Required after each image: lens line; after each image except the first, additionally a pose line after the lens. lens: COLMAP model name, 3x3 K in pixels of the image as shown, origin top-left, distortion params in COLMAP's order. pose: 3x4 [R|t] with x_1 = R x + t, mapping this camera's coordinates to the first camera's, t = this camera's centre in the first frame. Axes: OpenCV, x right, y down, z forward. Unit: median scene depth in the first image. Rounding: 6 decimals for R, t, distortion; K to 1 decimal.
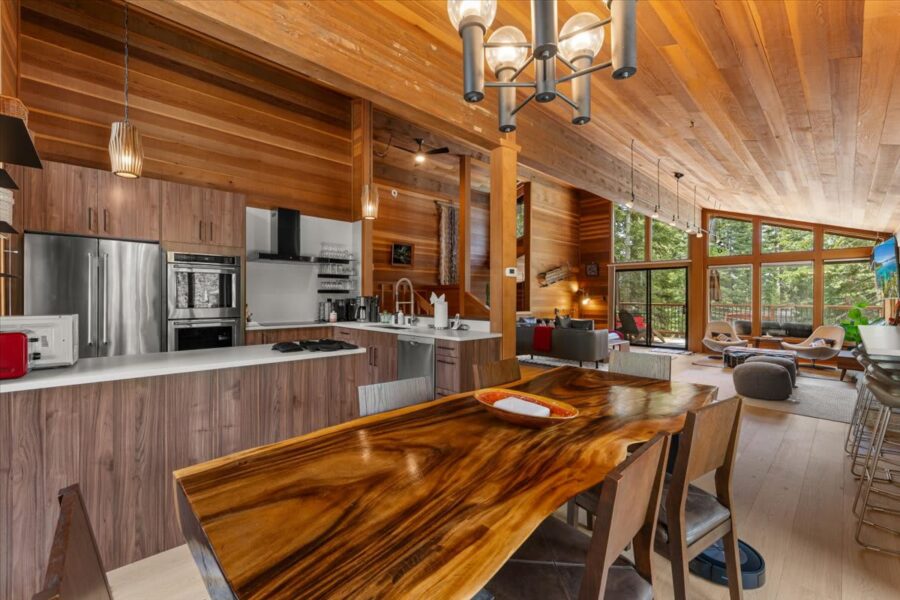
lens RADIAL K [[370.6, 0, 446.5], [0, 370.6, 301.8], [0, 0, 1]] dist [-0.001386, -0.000480]
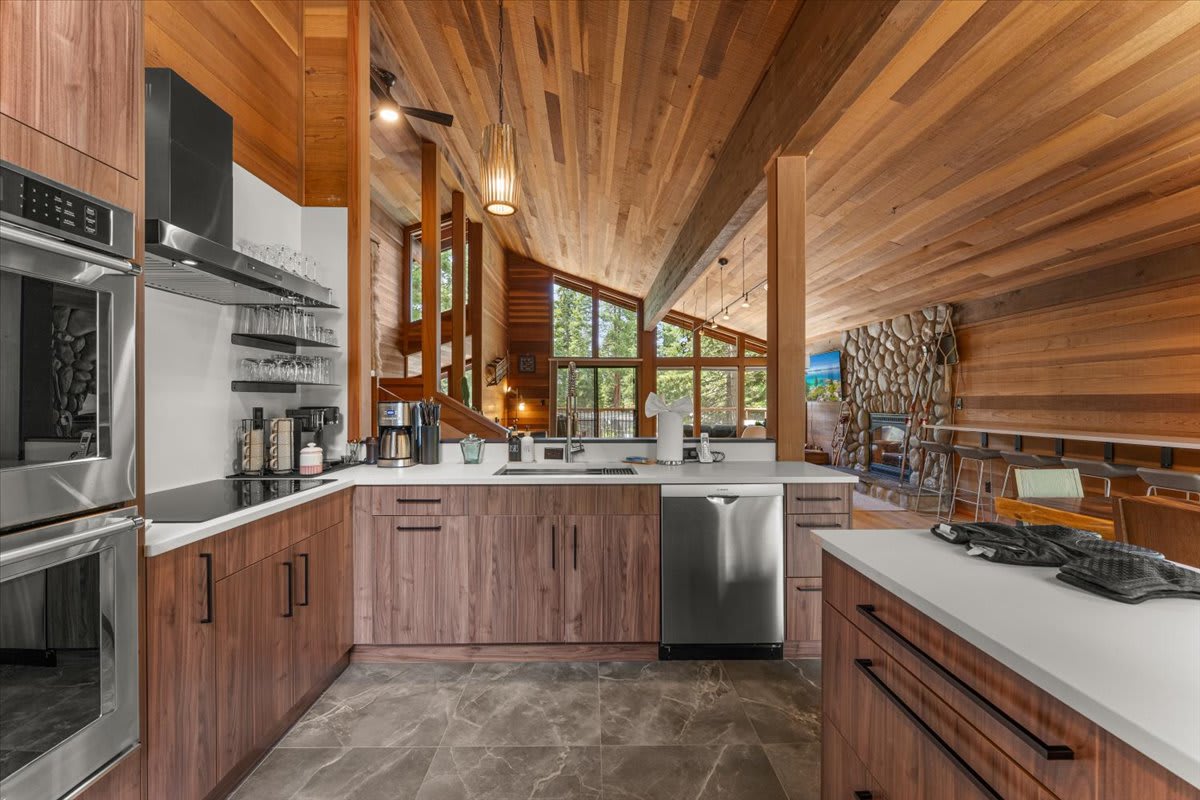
lens RADIAL K [[483.4, 0, 598.7], [0, 483.4, 403.0], [0, 0, 1]] dist [-0.000156, -0.000171]
pose [[0.671381, -0.004880, 0.741096, -0.272417], [0.009907, 0.999948, -0.002390, -0.005232], [-0.741046, 0.008946, 0.671395, 0.288073]]
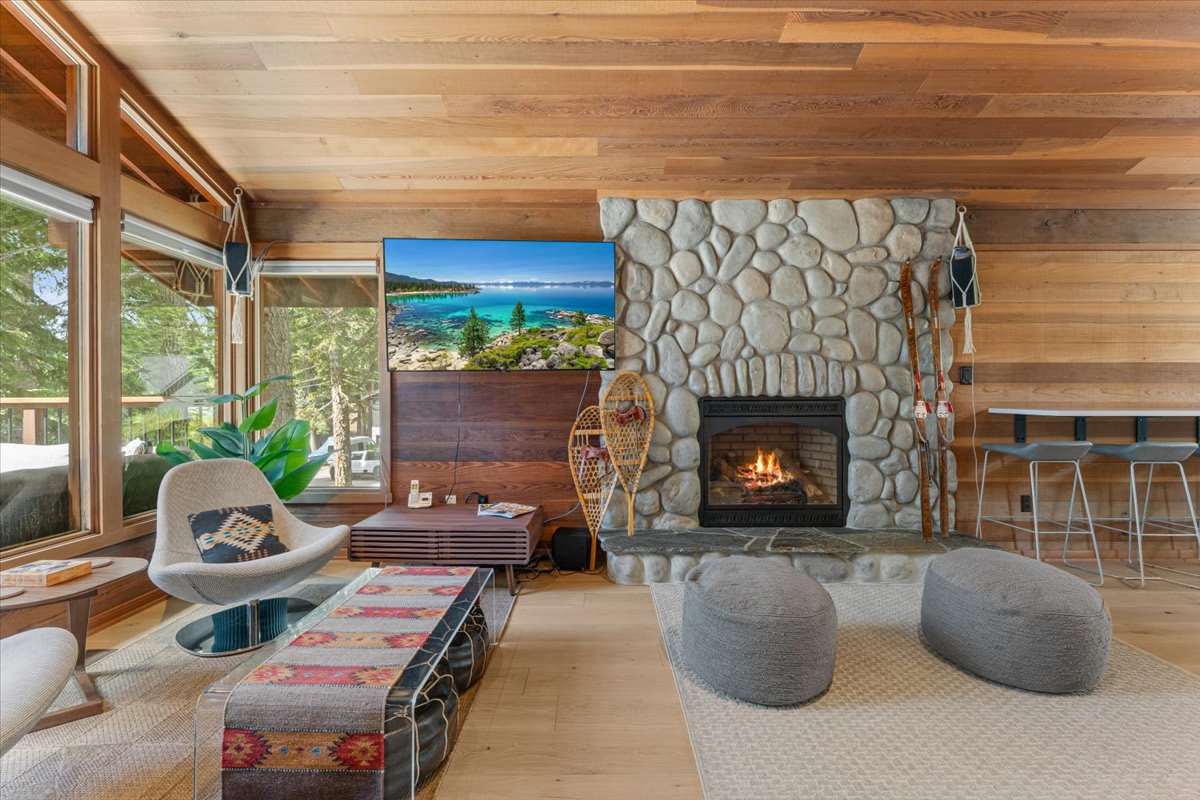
lens RADIAL K [[494.1, 0, 595.4], [0, 494.1, 402.4], [0, 0, 1]] dist [-0.001386, -0.000480]
pose [[-0.728047, -0.006984, 0.685492, 0.432382], [0.005372, 0.999859, 0.015893, 0.011855], [-0.685506, 0.015253, -0.727907, 0.821759]]
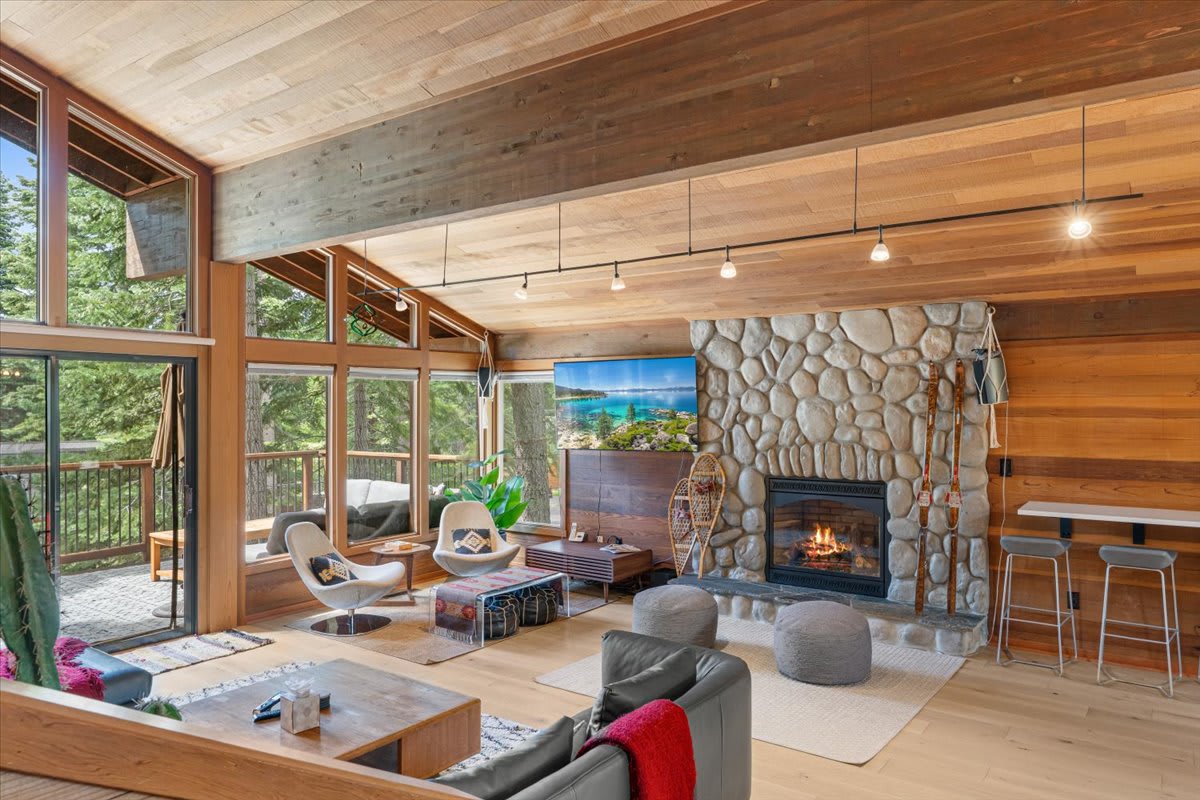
lens RADIAL K [[785.4, 0, 600.0], [0, 785.4, 400.0], [0, 0, 1]] dist [-0.006229, -0.001820]
pose [[-0.198949, 0.005373, 0.979995, -0.049955], [0.008828, 0.999954, -0.003690, -0.053969], [-0.979970, 0.007917, -0.198987, 0.790055]]
